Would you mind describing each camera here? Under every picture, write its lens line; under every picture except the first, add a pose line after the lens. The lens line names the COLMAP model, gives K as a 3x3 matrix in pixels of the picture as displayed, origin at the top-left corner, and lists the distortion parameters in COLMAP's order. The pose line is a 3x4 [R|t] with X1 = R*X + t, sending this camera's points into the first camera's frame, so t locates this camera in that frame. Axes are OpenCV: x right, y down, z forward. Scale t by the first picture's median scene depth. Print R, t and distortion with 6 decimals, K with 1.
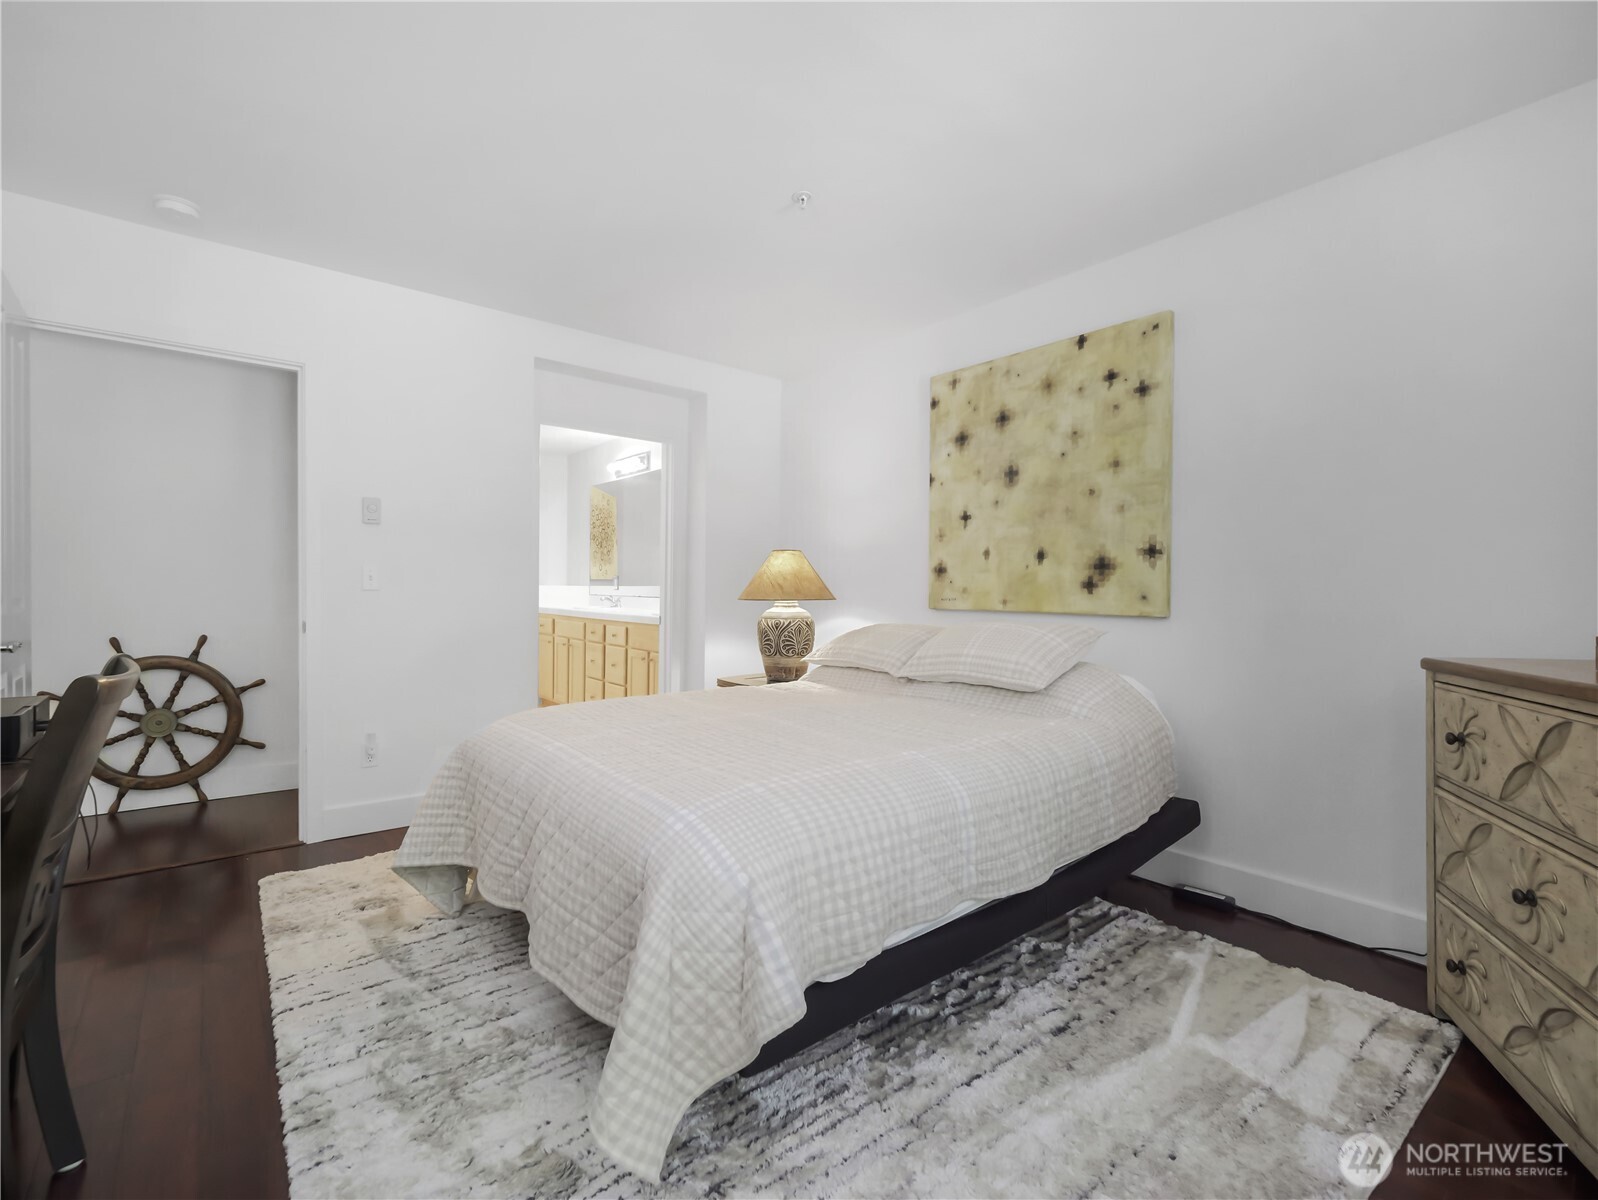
lens RADIAL K [[751.7, 0, 788.7], [0, 751.7, 600.2], [0, 0, 1]] dist [-0.001304, -0.000131]
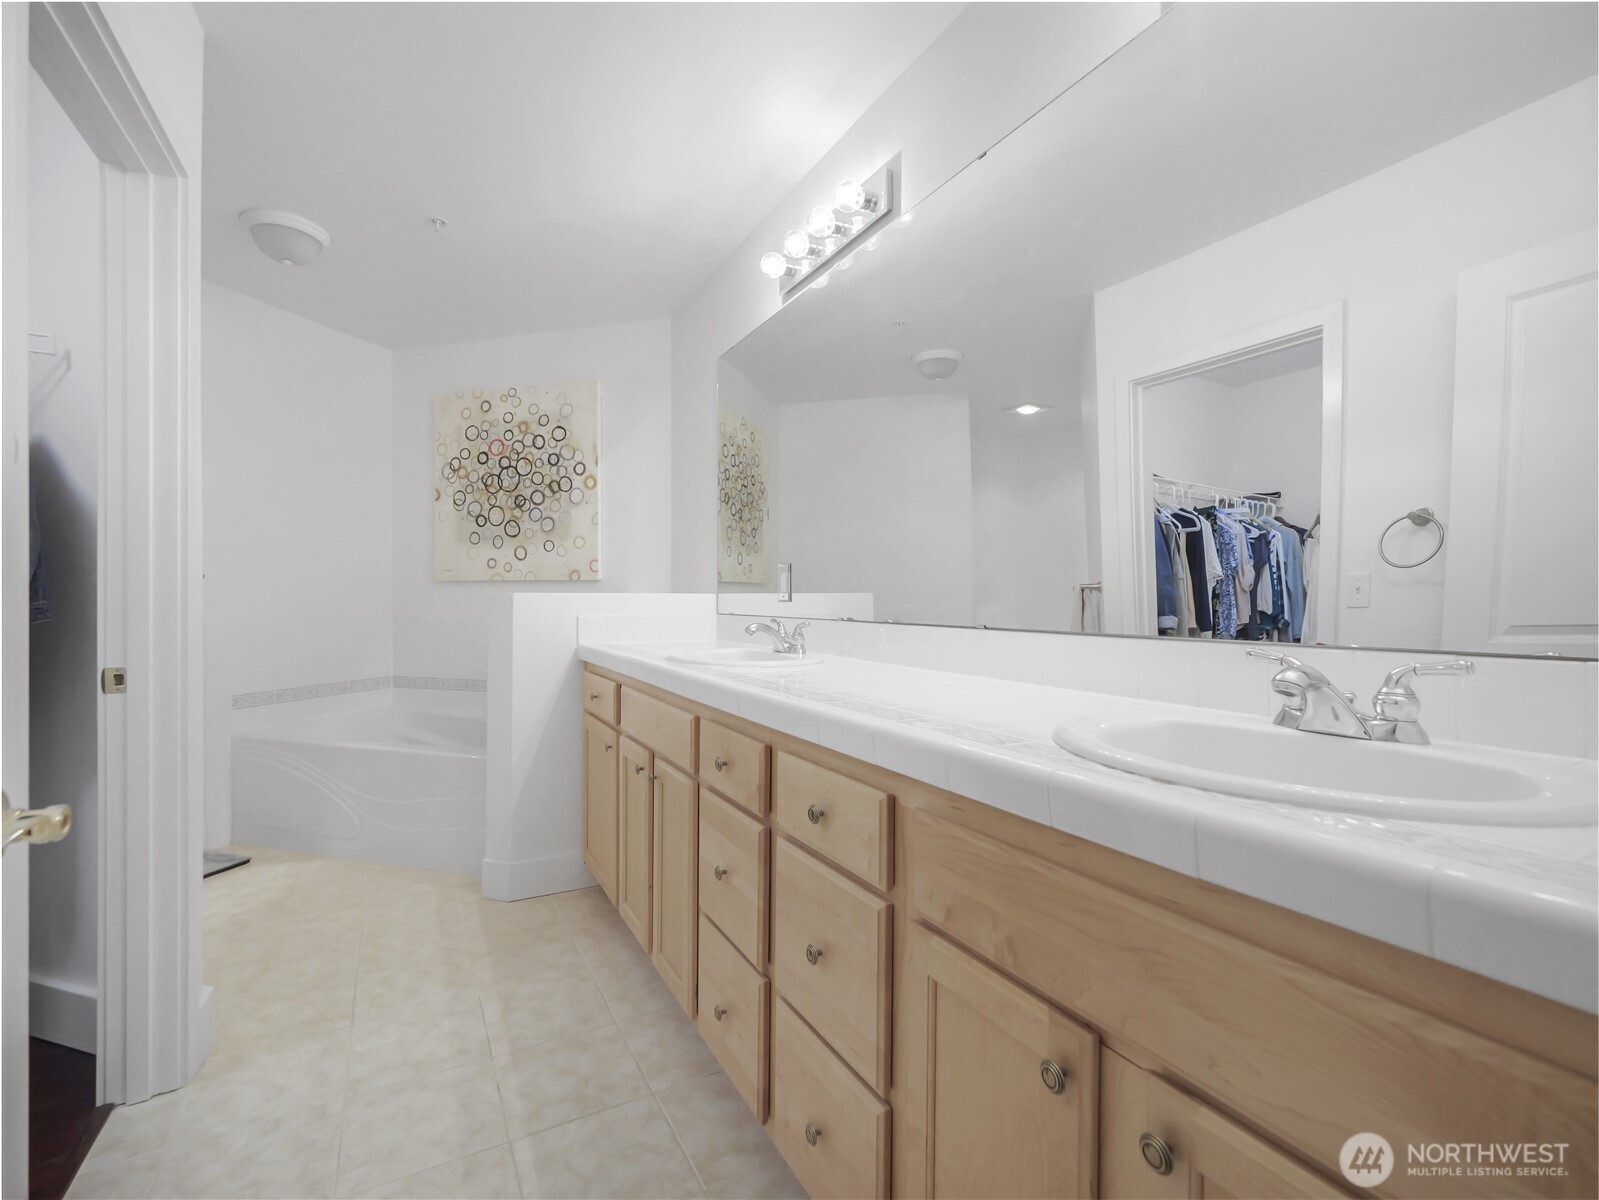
lens RADIAL K [[752.1, 0, 789.2], [0, 752.1, 600.2], [0, 0, 1]] dist [-0.001304, -0.000131]
pose [[0.985164, -0.008529, -0.171401, -0.171537], [0.006202, 0.999881, -0.014107, -0.009783], [0.171501, 0.012834, 0.985100, 0.663685]]
